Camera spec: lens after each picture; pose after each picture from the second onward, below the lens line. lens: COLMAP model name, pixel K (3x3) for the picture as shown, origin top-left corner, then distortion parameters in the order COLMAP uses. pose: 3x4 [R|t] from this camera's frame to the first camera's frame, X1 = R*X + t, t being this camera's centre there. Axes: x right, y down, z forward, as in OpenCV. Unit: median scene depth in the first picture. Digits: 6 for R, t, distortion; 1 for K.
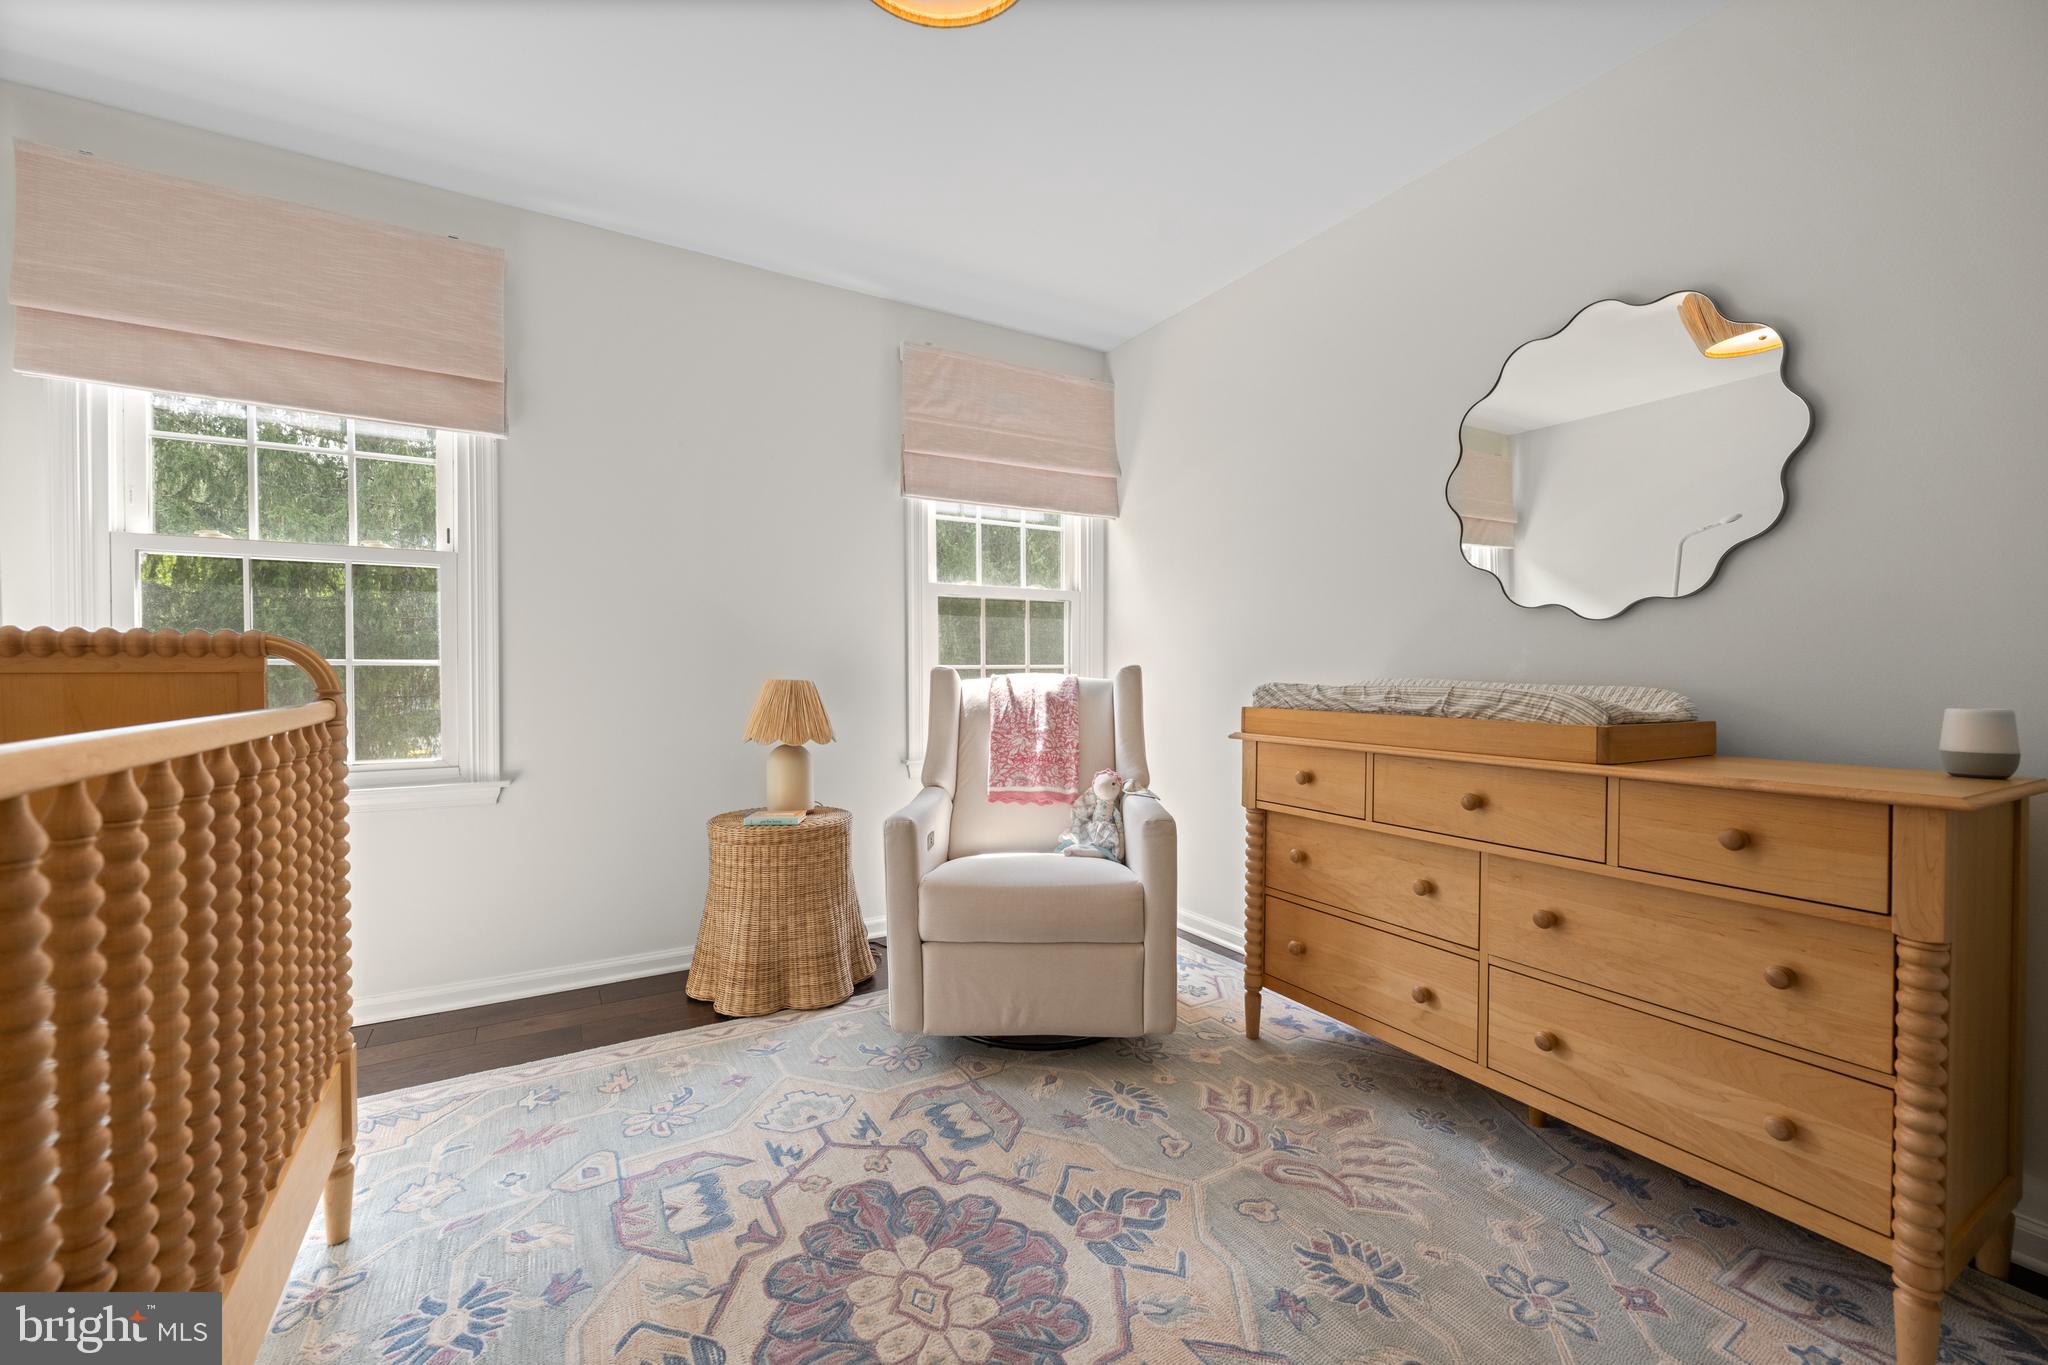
lens RADIAL K [[815.0, 0, 1021.5], [0, 815.0, 681.8], [0, 0, 1]] dist [-0.002881, 0.000034]
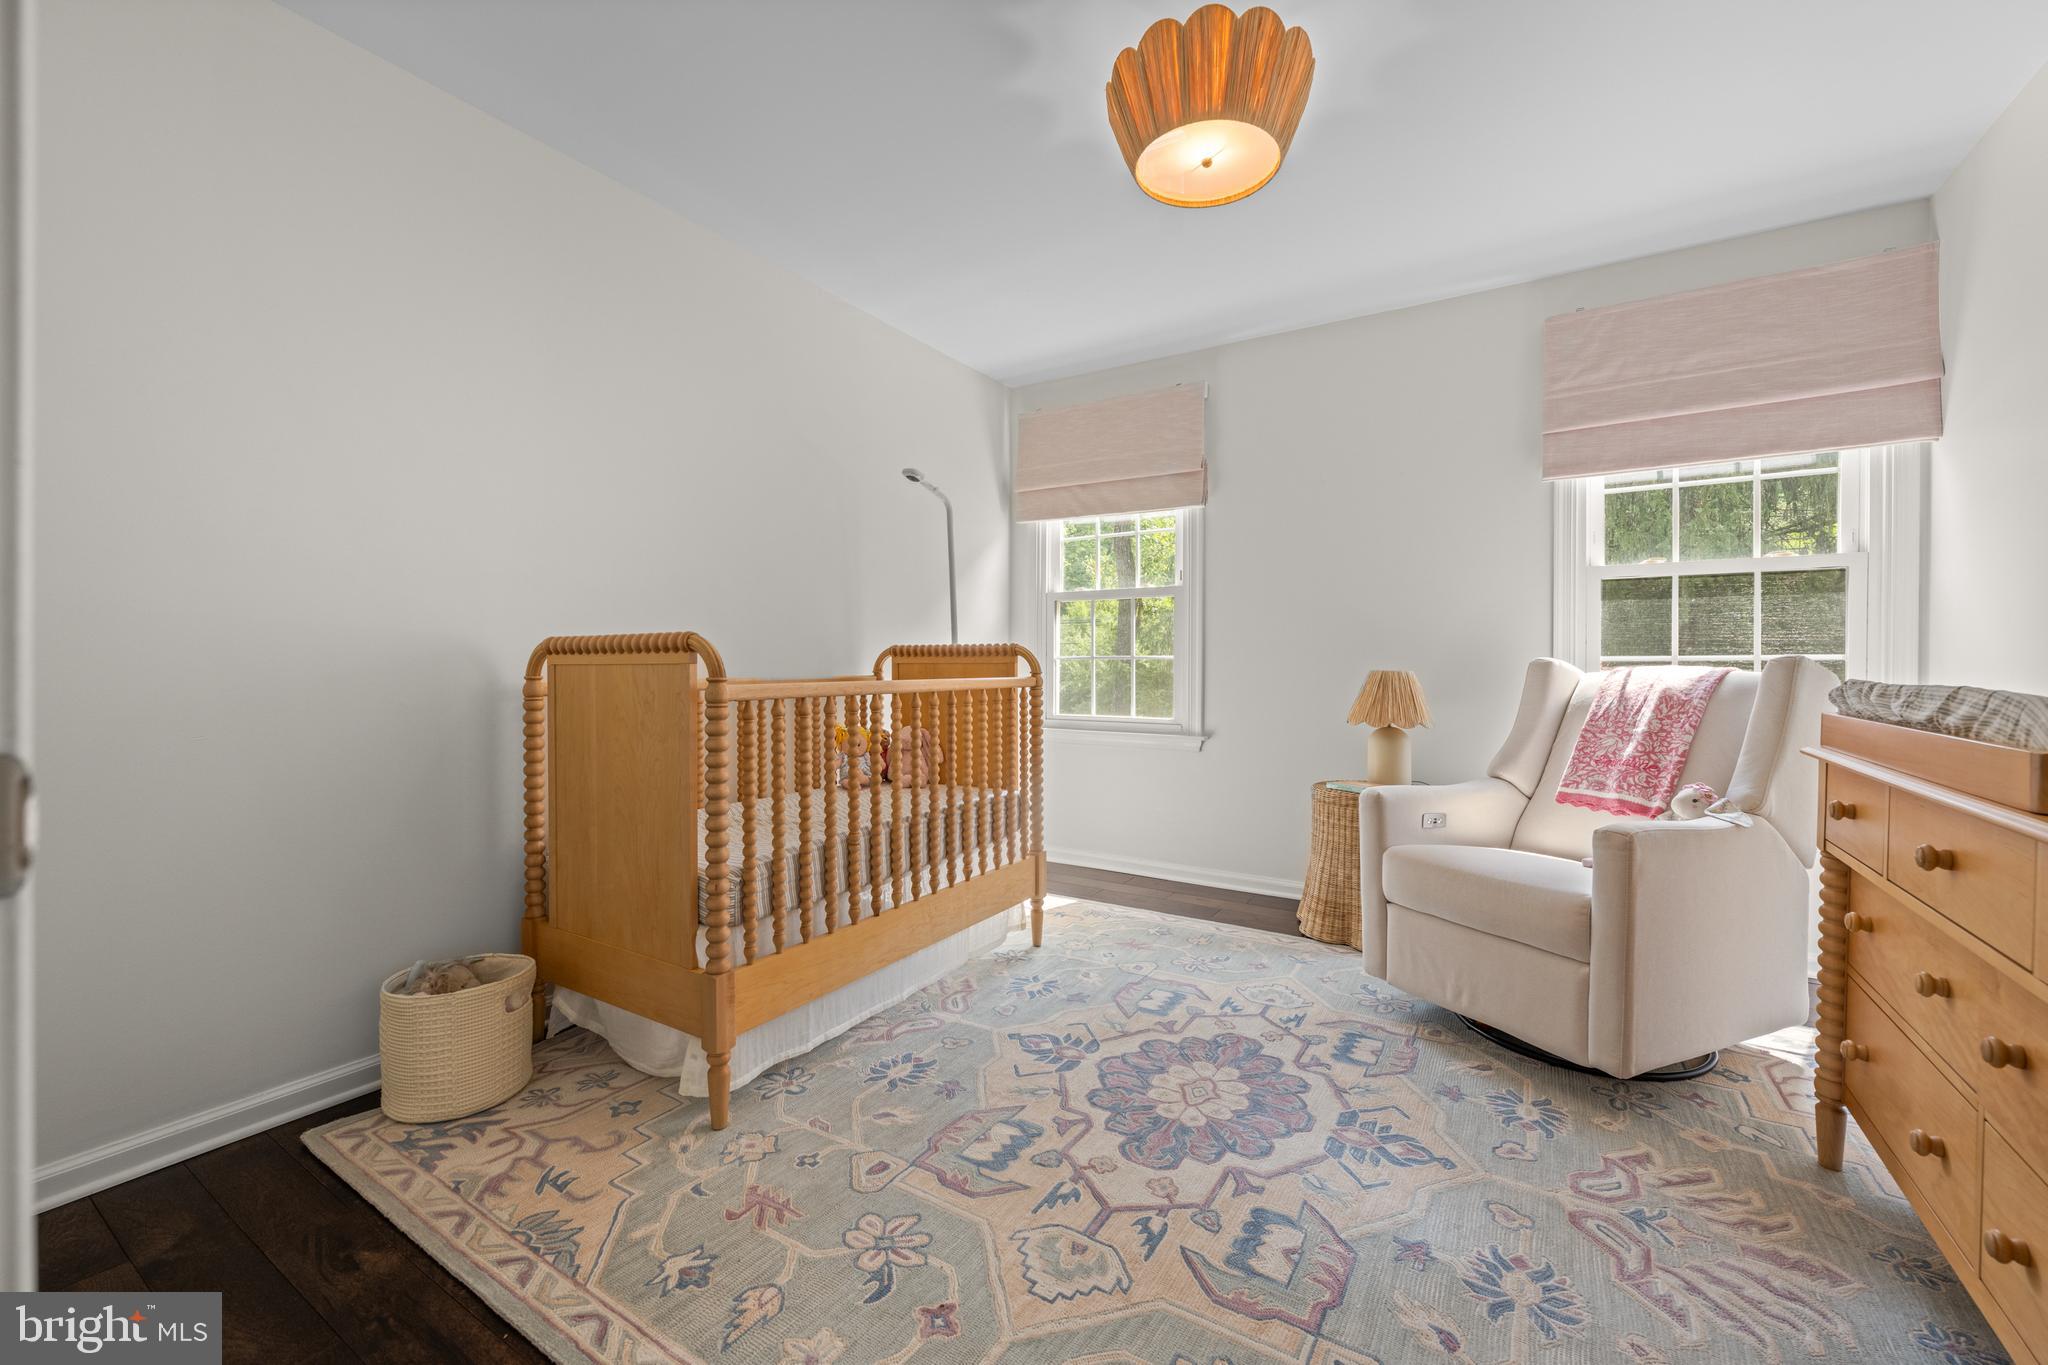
lens RADIAL K [[815.0, 0, 1011.5], [0, 815.0, 671.3], [0, 0, 1]] dist [-0.002881, 0.000034]
pose [[0.450737, 0.009154, -0.892610, 0.647544], [-0.012279, 0.999916, 0.004054, 0.000173], [0.892572, 0.009133, 0.450812, 0.018134]]
